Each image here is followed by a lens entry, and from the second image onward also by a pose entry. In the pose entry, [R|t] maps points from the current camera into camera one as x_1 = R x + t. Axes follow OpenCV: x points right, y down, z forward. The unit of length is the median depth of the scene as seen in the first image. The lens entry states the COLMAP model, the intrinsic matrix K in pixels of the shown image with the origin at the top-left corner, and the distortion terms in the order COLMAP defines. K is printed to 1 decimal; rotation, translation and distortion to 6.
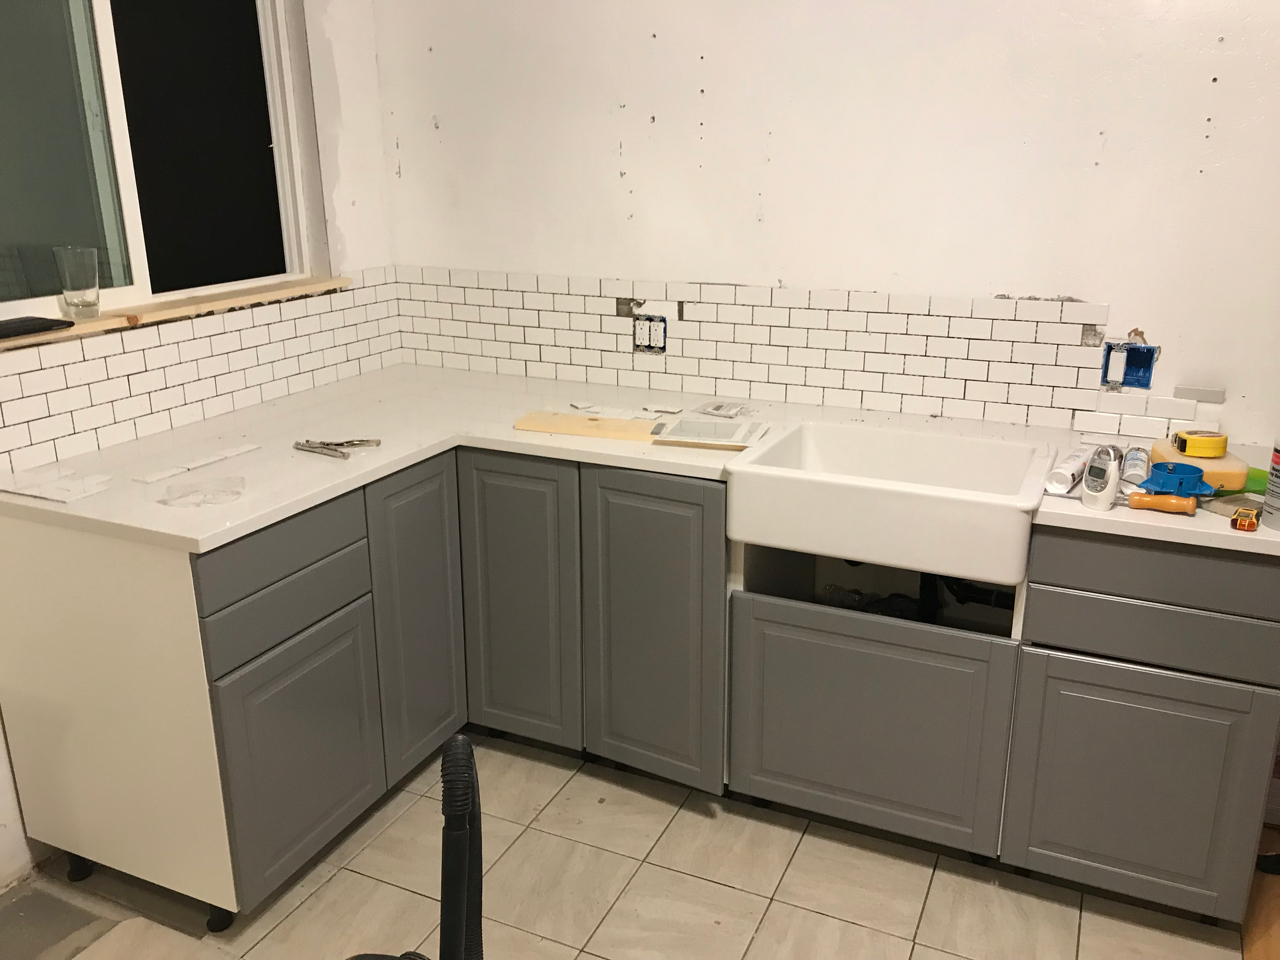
lens RADIAL K [[1033.4, 0, 640.0], [0, 1033.4, 480.0], [0, 0, 1]] dist [0.009527, 0.004950]
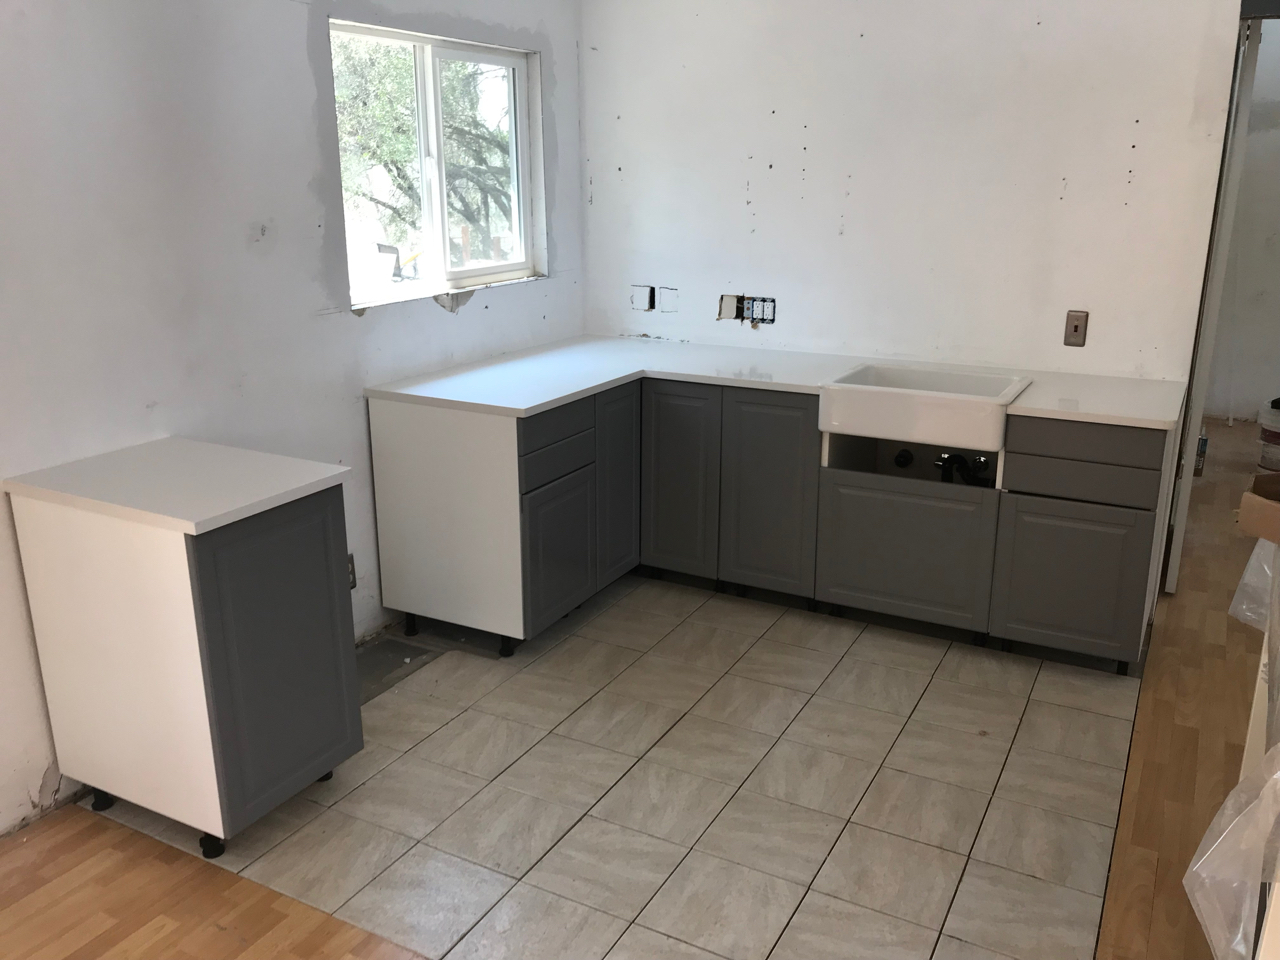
lens RADIAL K [[956.6, 0, 640.0], [0, 956.6, 480.0], [0, 0, 1]] dist [0.002309, -0.002568]
pose [[0.997703, 0.022842, -0.063767, -0.093647], [-0.023183, 0.999721, -0.004613, 0.142196], [0.063644, 0.006080, 0.997954, -0.480280]]
